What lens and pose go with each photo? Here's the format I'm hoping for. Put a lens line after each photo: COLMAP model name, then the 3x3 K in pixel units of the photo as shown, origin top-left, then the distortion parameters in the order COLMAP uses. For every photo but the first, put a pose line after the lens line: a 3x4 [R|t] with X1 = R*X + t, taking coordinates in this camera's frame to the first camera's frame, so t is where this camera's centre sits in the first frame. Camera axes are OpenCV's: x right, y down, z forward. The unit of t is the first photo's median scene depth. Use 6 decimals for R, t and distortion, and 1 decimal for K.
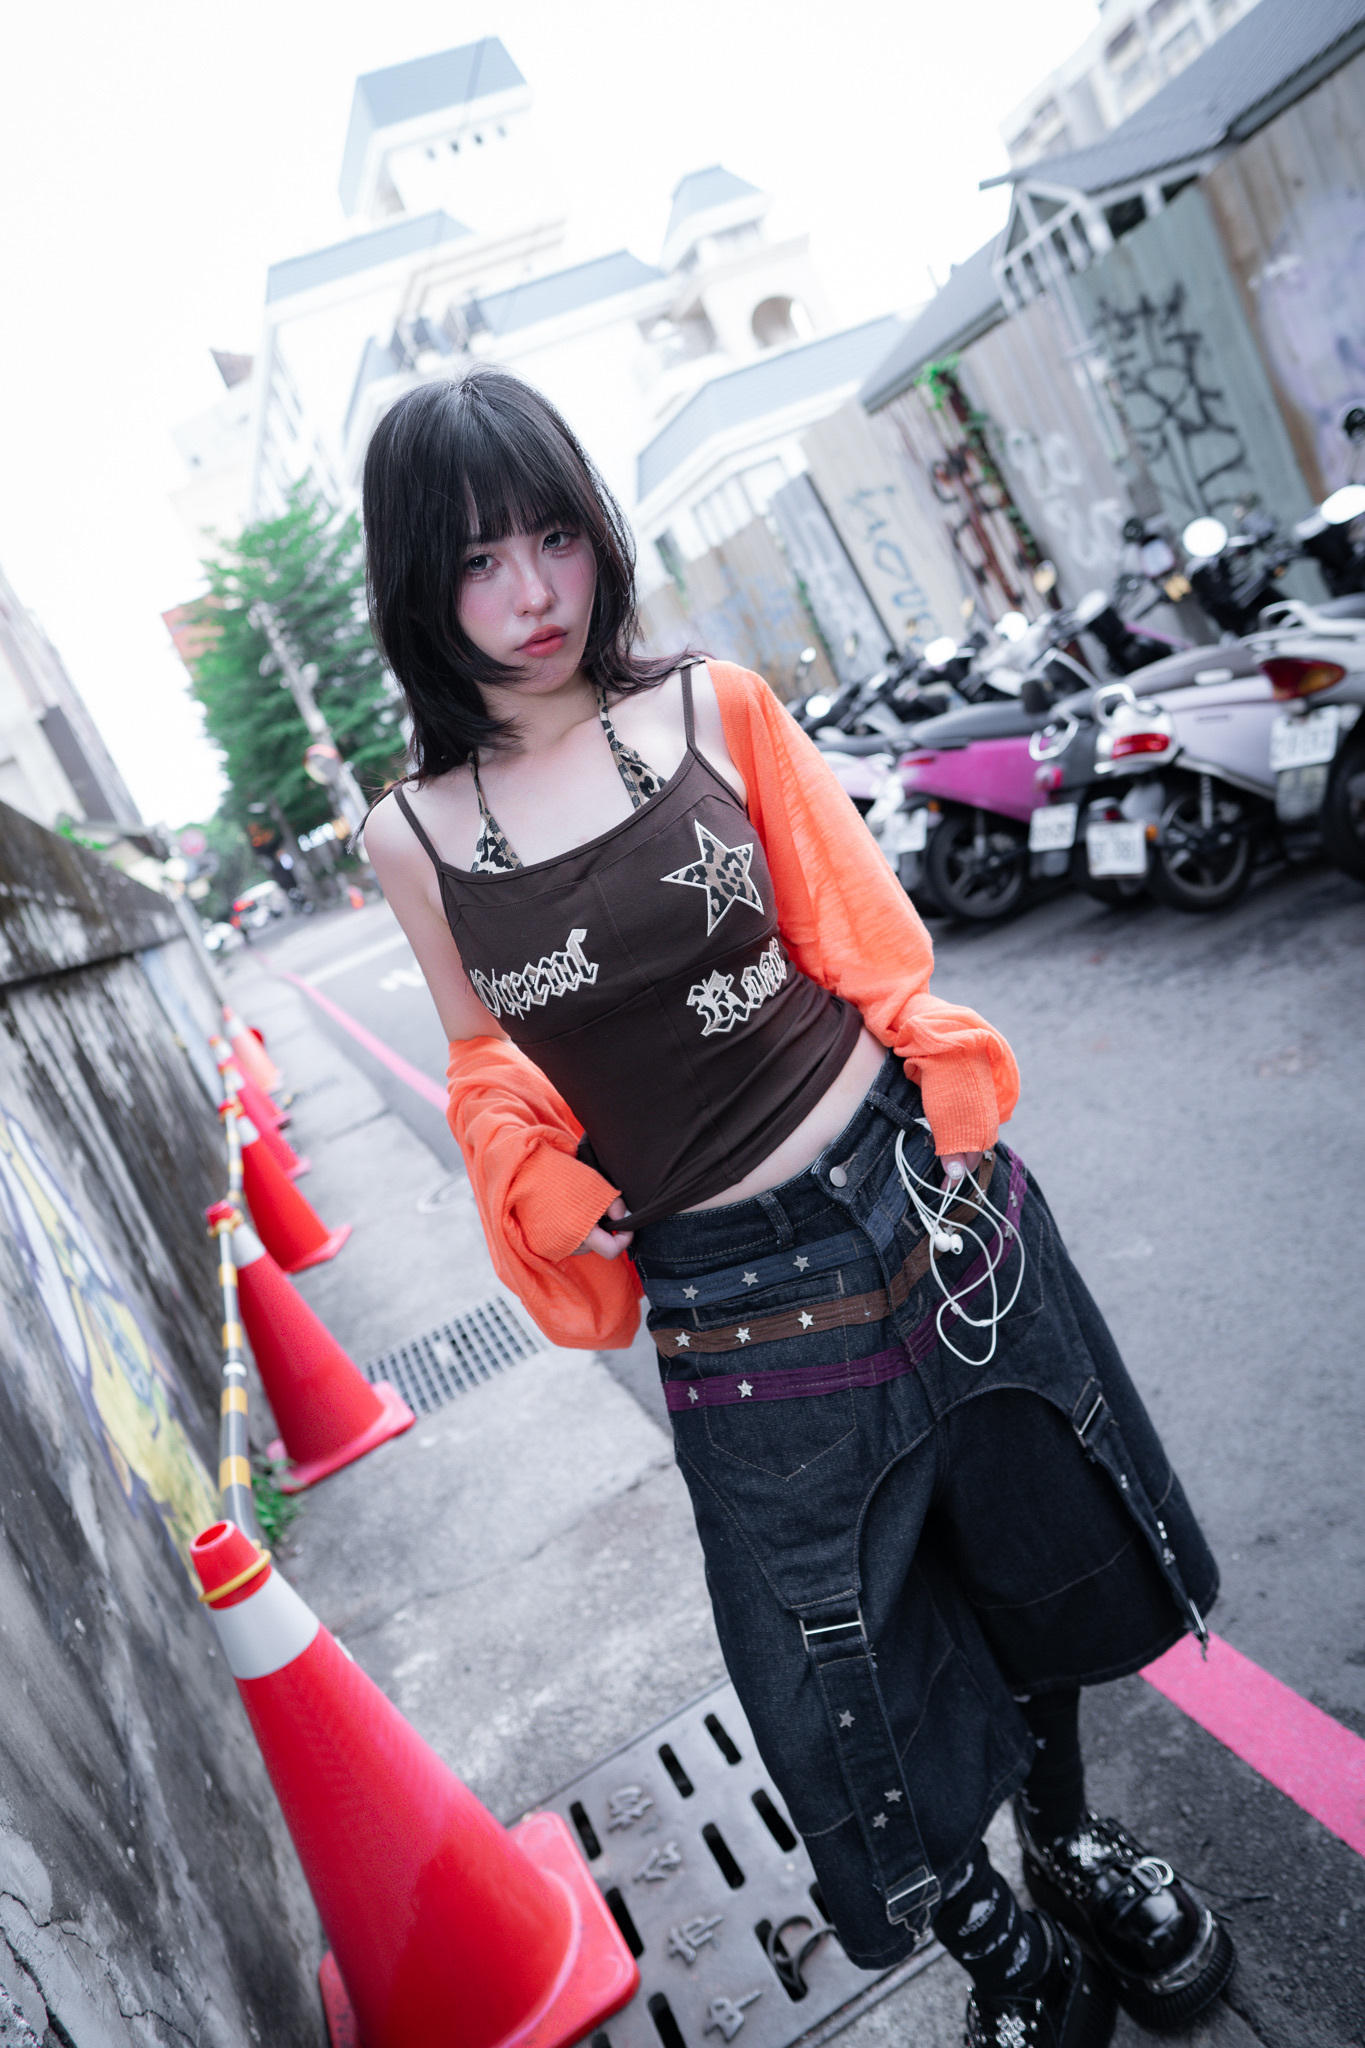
lens RADIAL K [[1435.4, 0, 681.5], [0, 1435.4, 1031.6], [0, 0, 1]] dist [-0.109138, 0.068172]
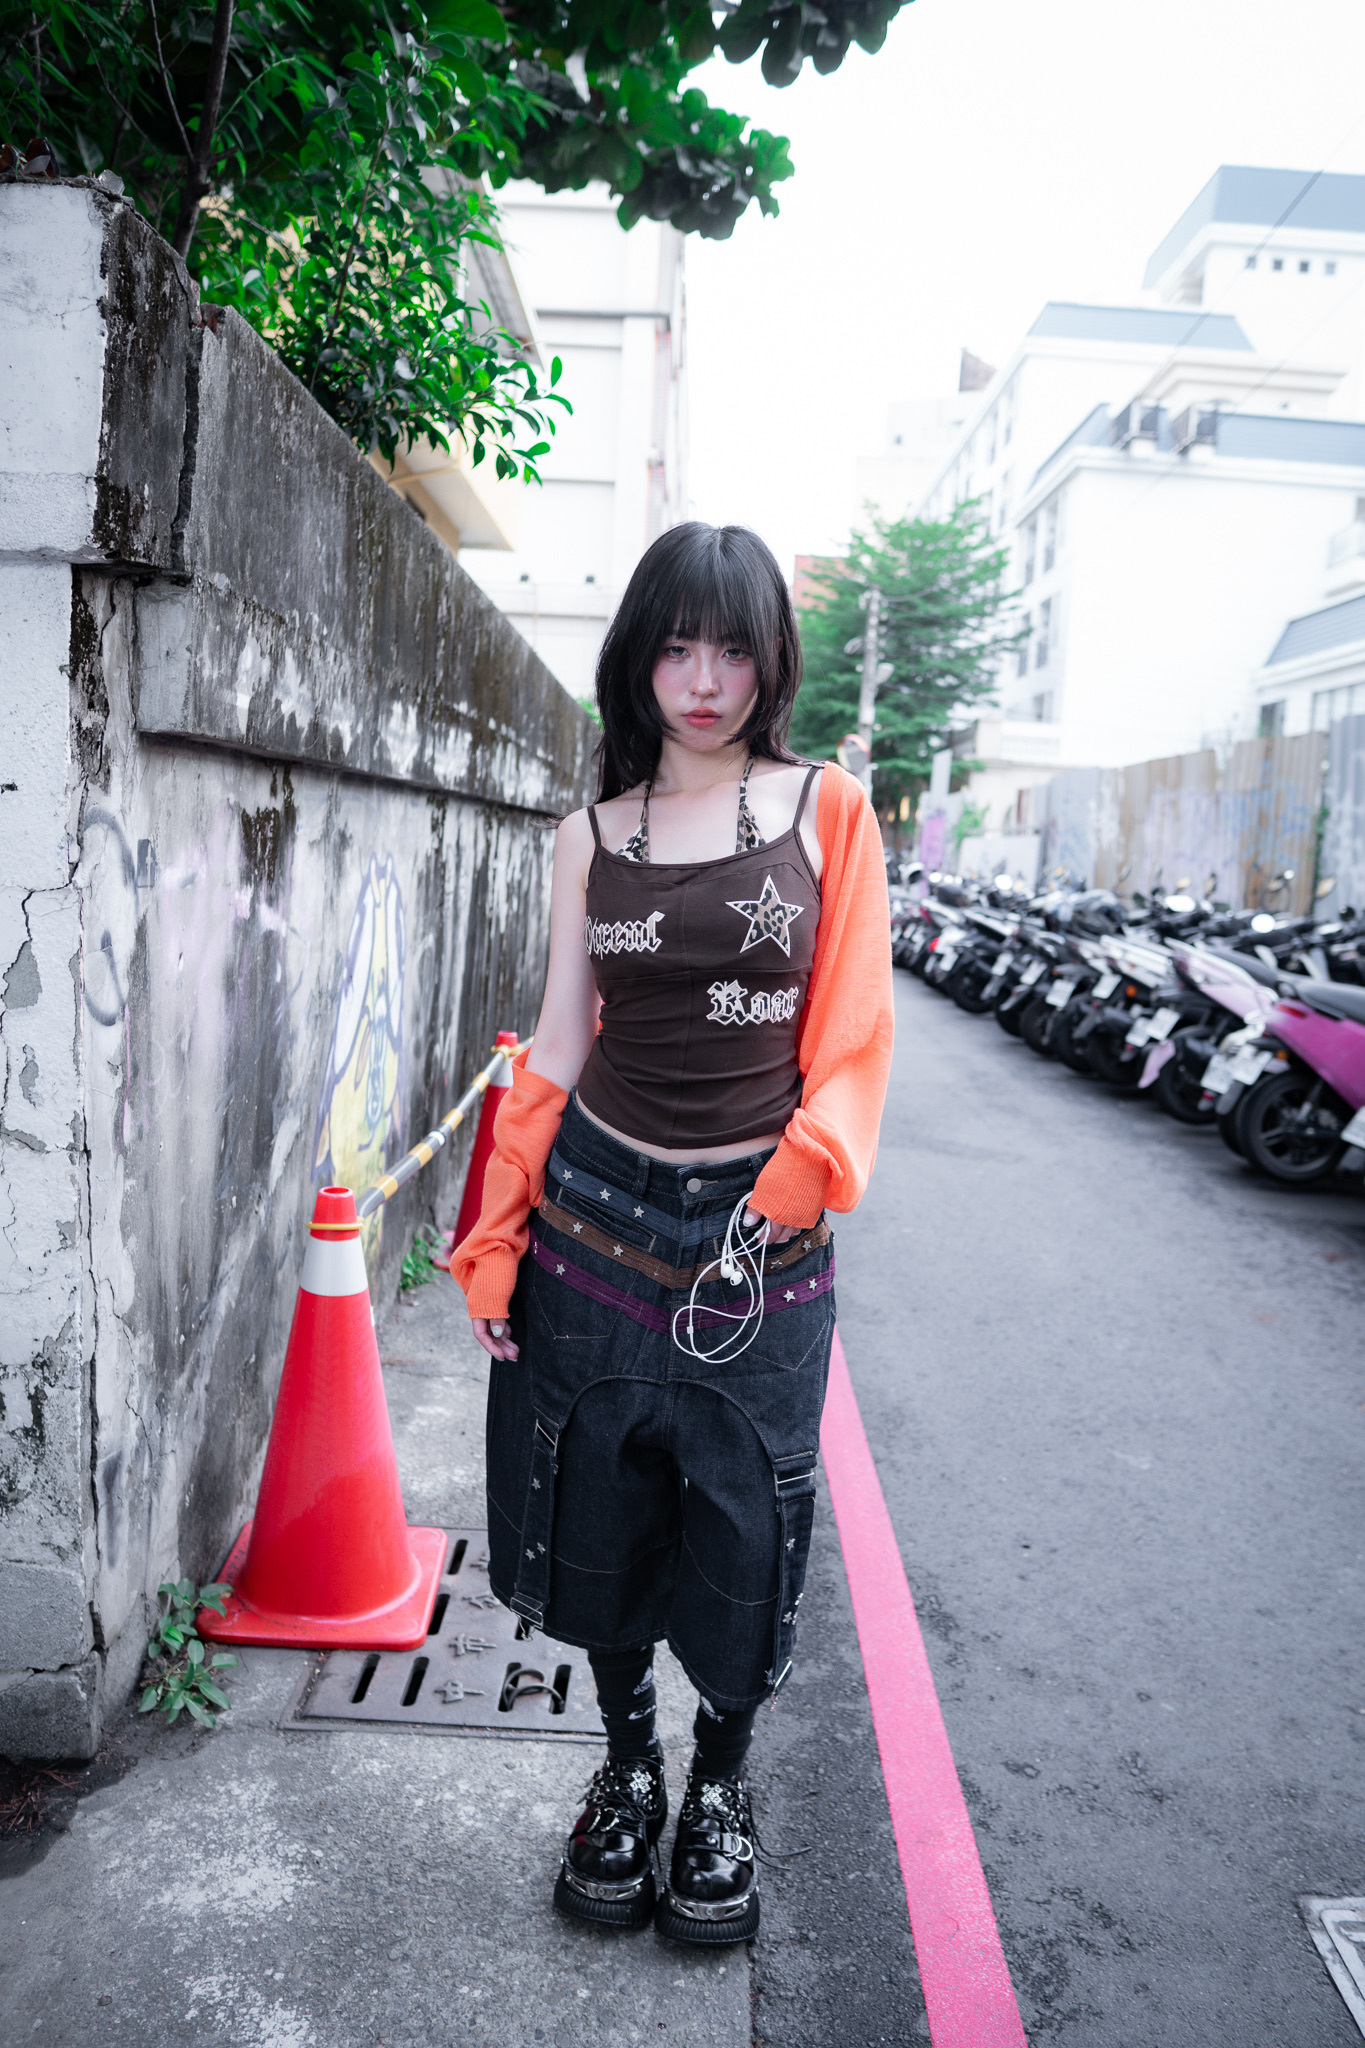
lens RADIAL K [[1435.4, 0, 681.5], [0, 1435.4, 1031.6], [0, 0, 1]] dist [-0.109138, 0.068172]
pose [[0.831805, 0.490887, -0.259095, 0.103614], [-0.496396, 0.866740, 0.048505, -0.009883], [0.248379, 0.088267, 0.964633, -0.132072]]
